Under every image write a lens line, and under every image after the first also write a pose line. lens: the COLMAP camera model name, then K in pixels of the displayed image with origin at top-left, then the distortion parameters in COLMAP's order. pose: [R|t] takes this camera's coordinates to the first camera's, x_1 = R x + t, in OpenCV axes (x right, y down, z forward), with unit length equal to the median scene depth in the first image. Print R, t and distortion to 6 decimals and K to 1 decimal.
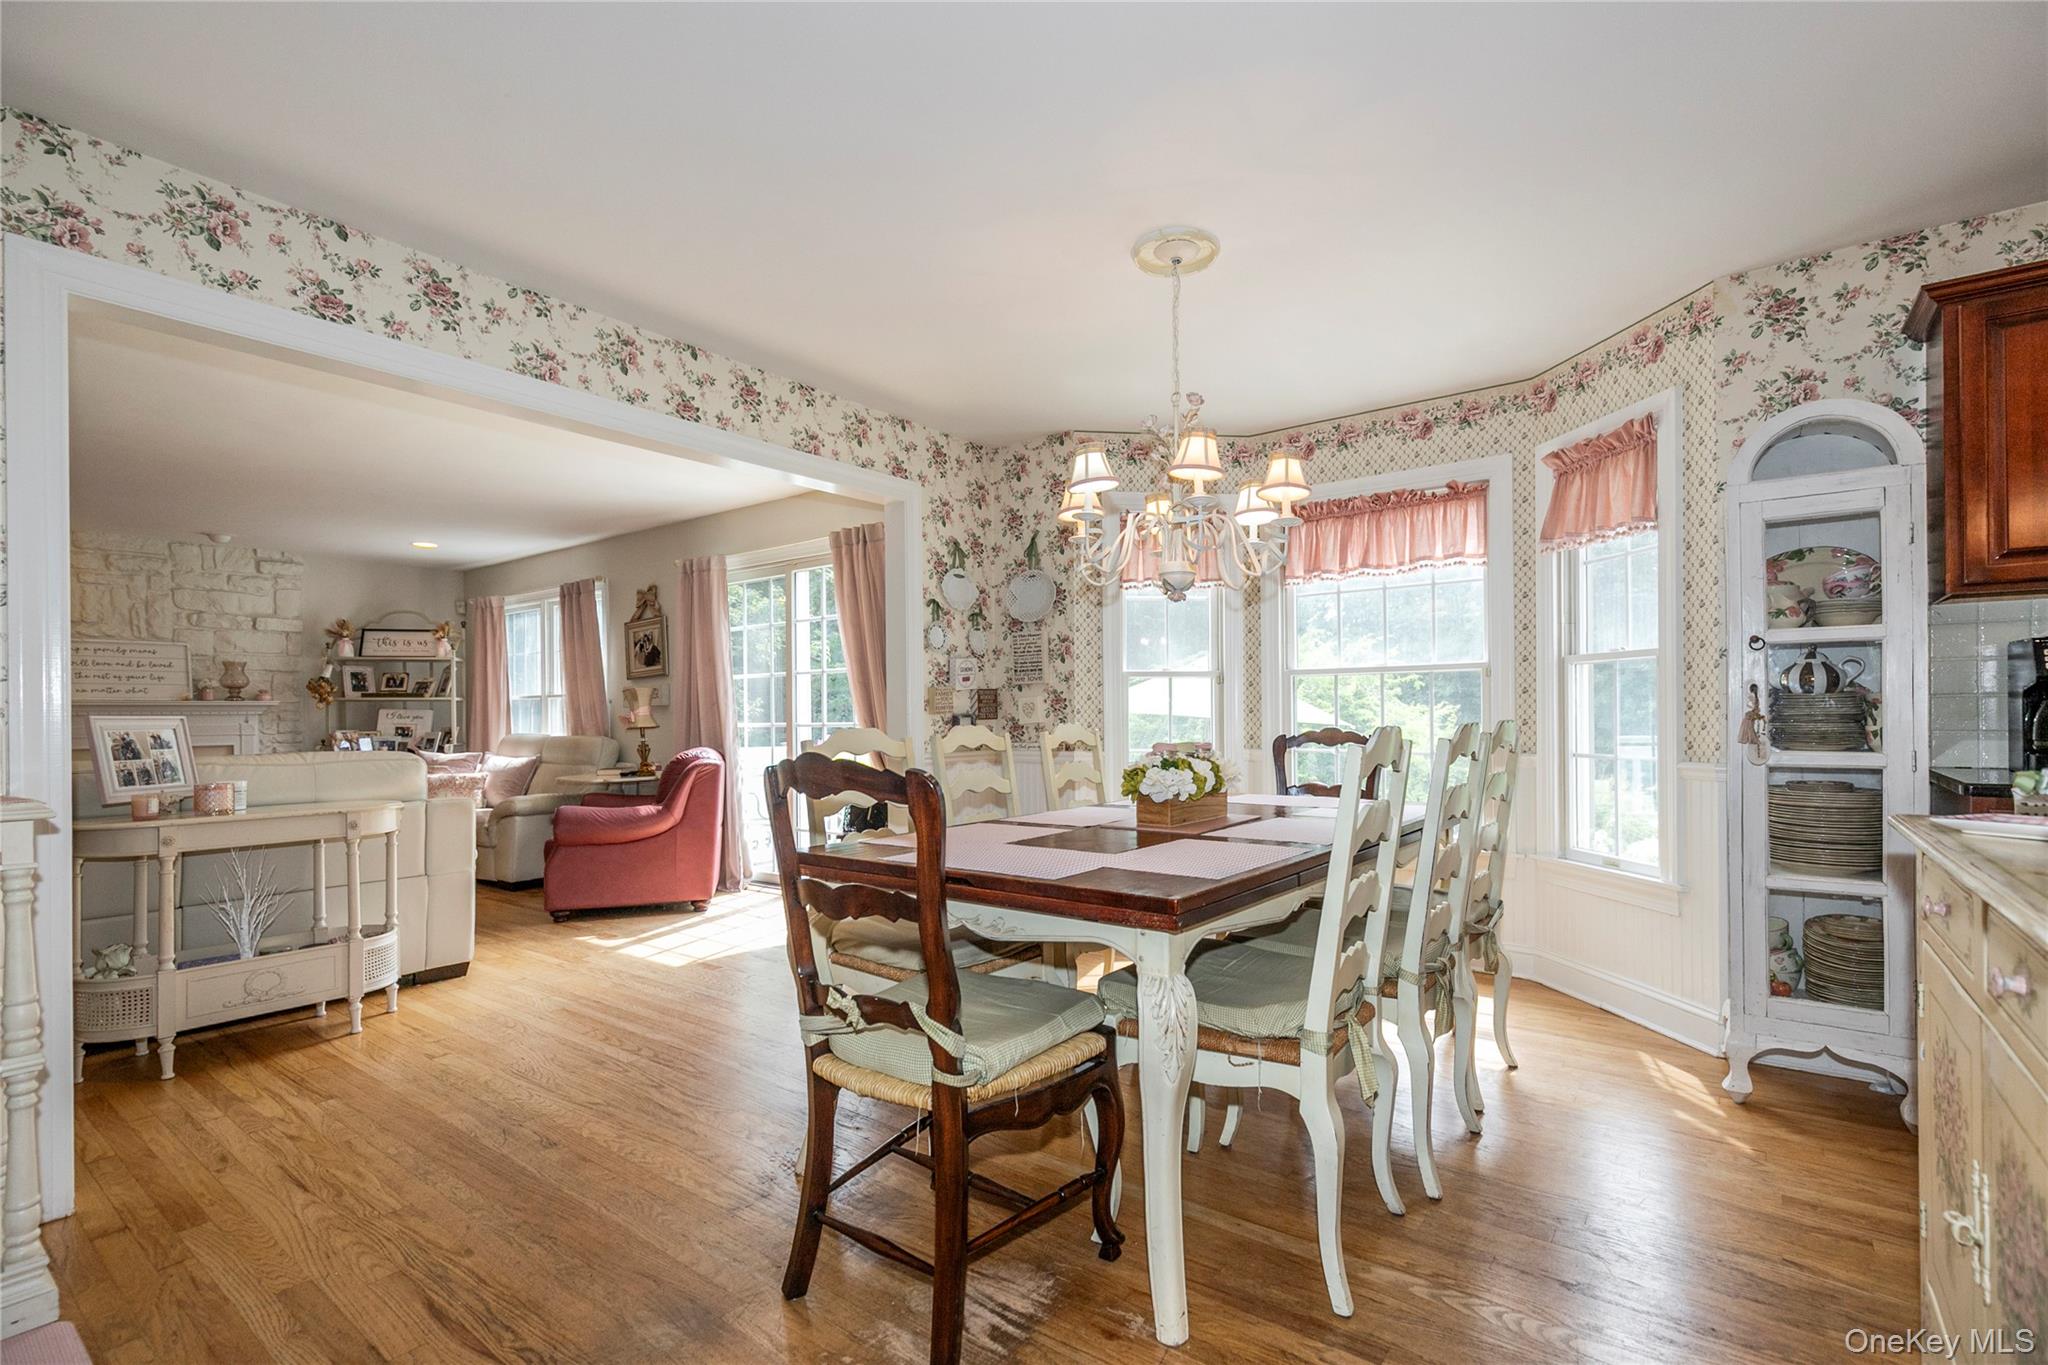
lens RADIAL K [[921.8, 0, 1019.1], [0, 921.8, 700.6], [0, 0, 1]] dist [0.002034, 0.000486]
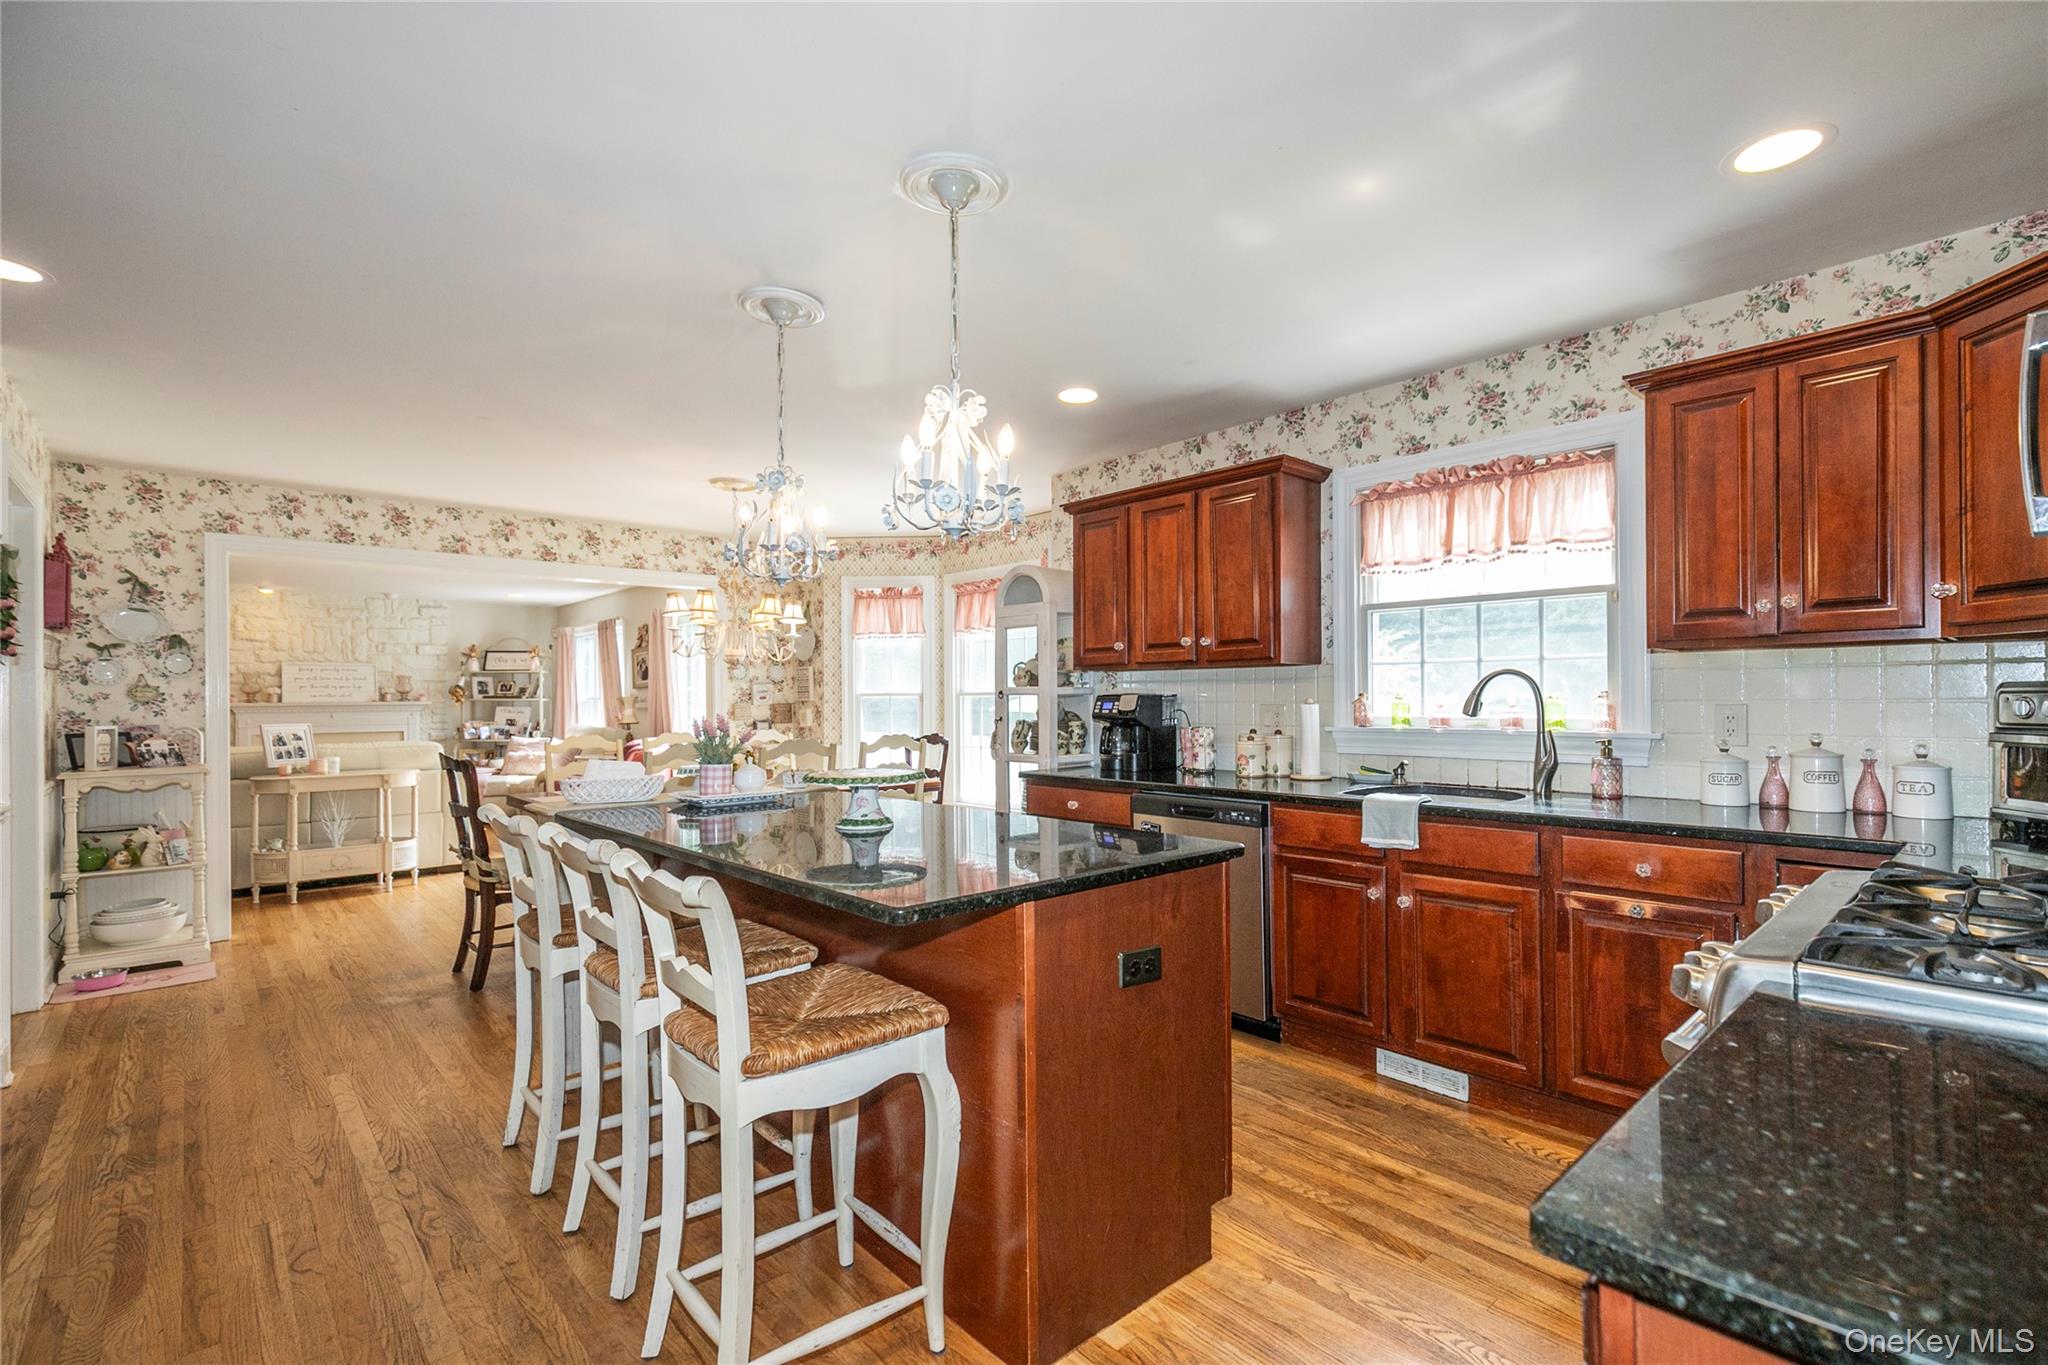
lens RADIAL K [[921.8, 0, 1032.1], [0, 921.8, 684.8], [0, 0, 1]] dist [0.002034, 0.000486]
pose [[0.982605, 0.000002, -0.185710, 0.468855], [0.000850, 0.999989, 0.004507, -0.035685], [0.185708, -0.004586, 0.982594, -0.309343]]
